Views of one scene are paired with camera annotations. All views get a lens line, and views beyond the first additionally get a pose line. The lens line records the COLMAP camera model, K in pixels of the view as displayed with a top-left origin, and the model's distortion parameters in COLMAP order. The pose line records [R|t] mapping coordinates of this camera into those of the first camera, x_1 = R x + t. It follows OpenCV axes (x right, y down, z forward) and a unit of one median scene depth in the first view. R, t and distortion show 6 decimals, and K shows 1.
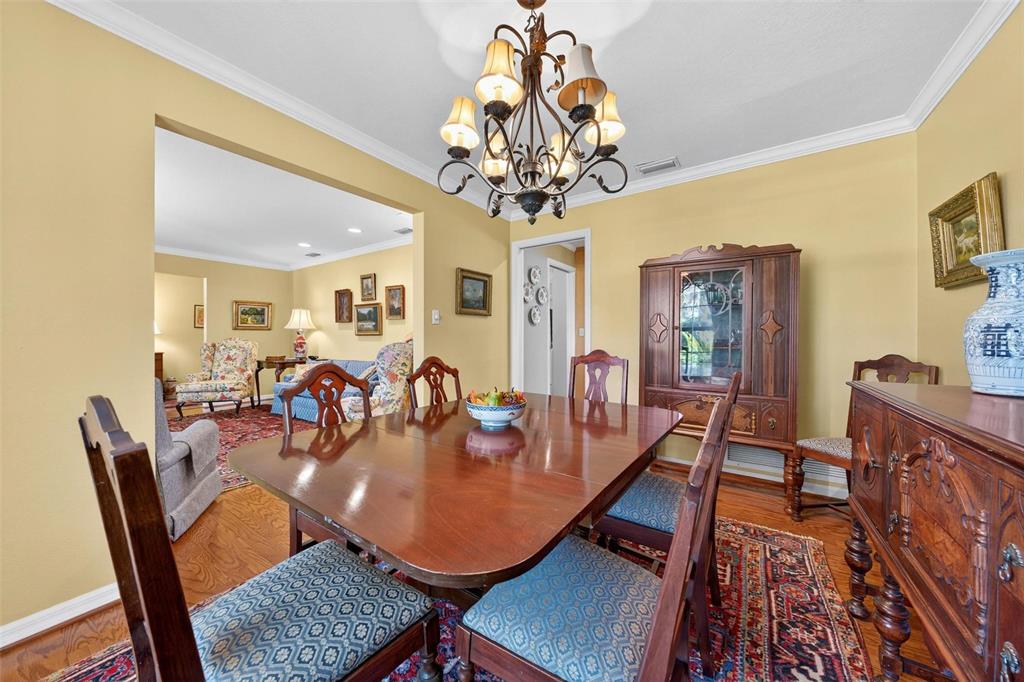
lens RADIAL K [[346.3, 0, 511.3], [0, 346.3, 338.8], [0, 0, 1]] dist [-0.000105, -0.000003]
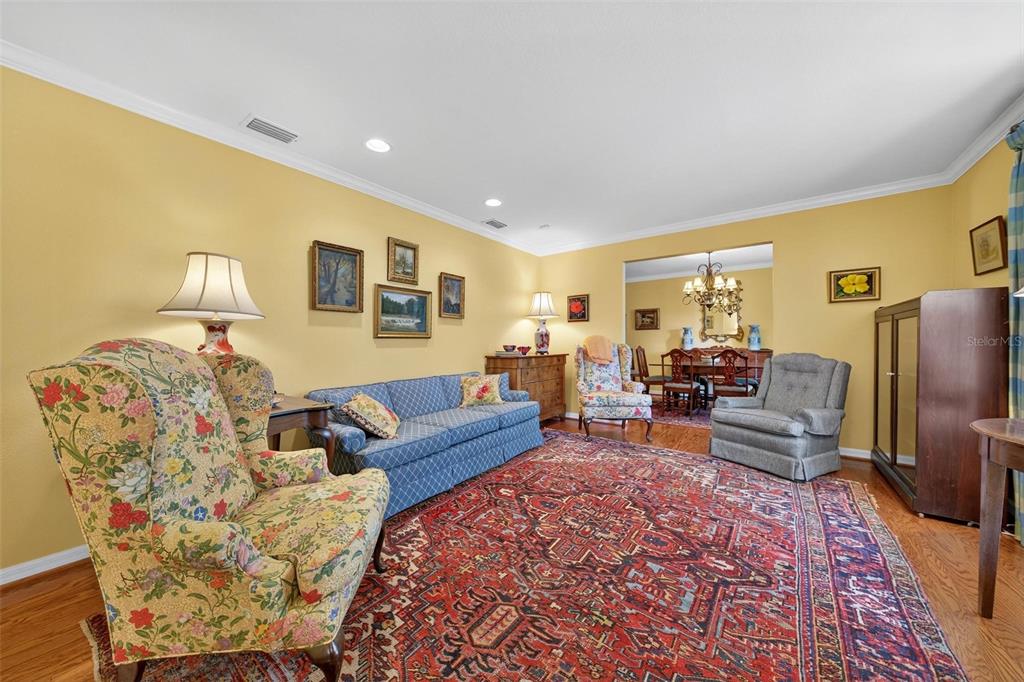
lens RADIAL K [[346.3, 0, 508.8], [0, 346.3, 342.2], [0, 0, 1]] dist [-0.000105, -0.000003]
pose [[0.066900, 0.002490, 0.997757, -1.030361], [0.008033, 0.999963, -0.003034, 0.000432], [-0.997727, 0.008217, 0.066877, 0.774176]]
